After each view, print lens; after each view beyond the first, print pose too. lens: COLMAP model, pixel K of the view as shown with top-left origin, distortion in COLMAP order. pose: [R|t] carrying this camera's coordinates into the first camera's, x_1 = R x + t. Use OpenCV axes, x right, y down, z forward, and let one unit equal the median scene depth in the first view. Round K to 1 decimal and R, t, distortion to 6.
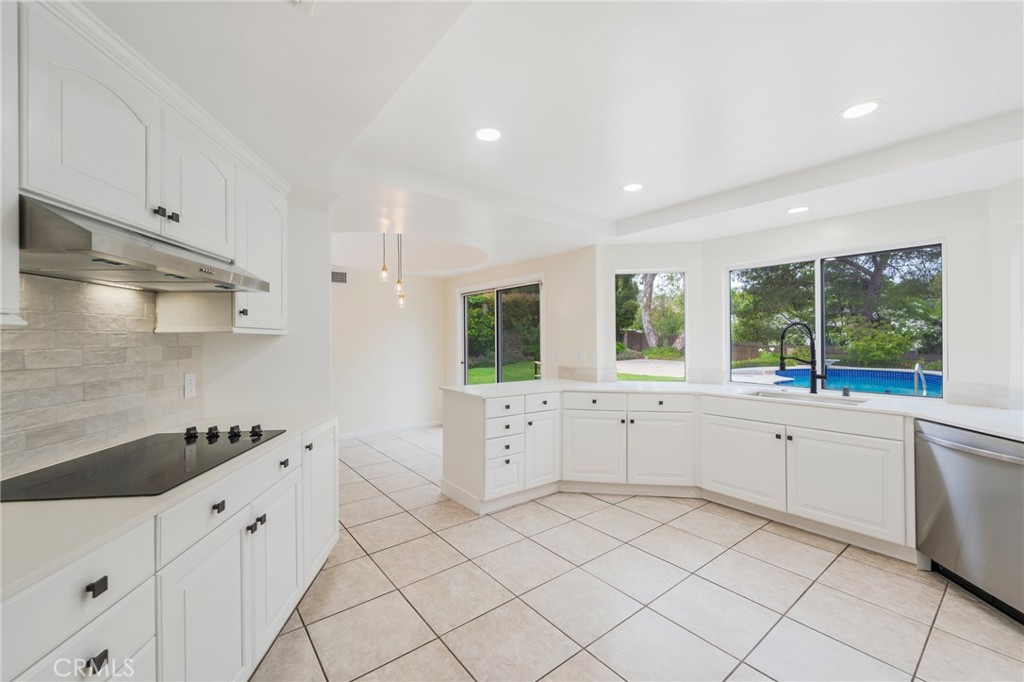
lens RADIAL K [[415.7, 0, 510.0], [0, 415.7, 340.5], [0, 0, 1]] dist [-0.000938, -0.000021]
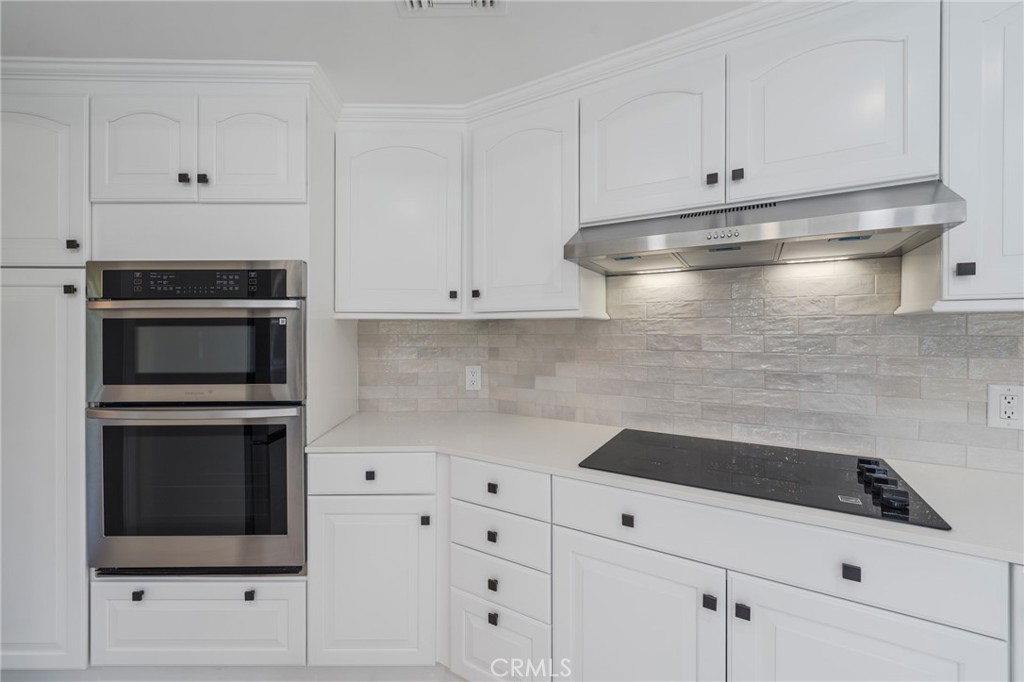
lens RADIAL K [[445.7, 0, 510.7], [0, 445.7, 330.6], [0, 0, 1]] dist [-0.000014, -0.000007]
pose [[-0.600725, 0.006844, -0.799426, 0.147712], [0.001880, 0.999973, 0.007147, 0.001516], [0.799453, 0.002791, -0.600722, 1.099682]]
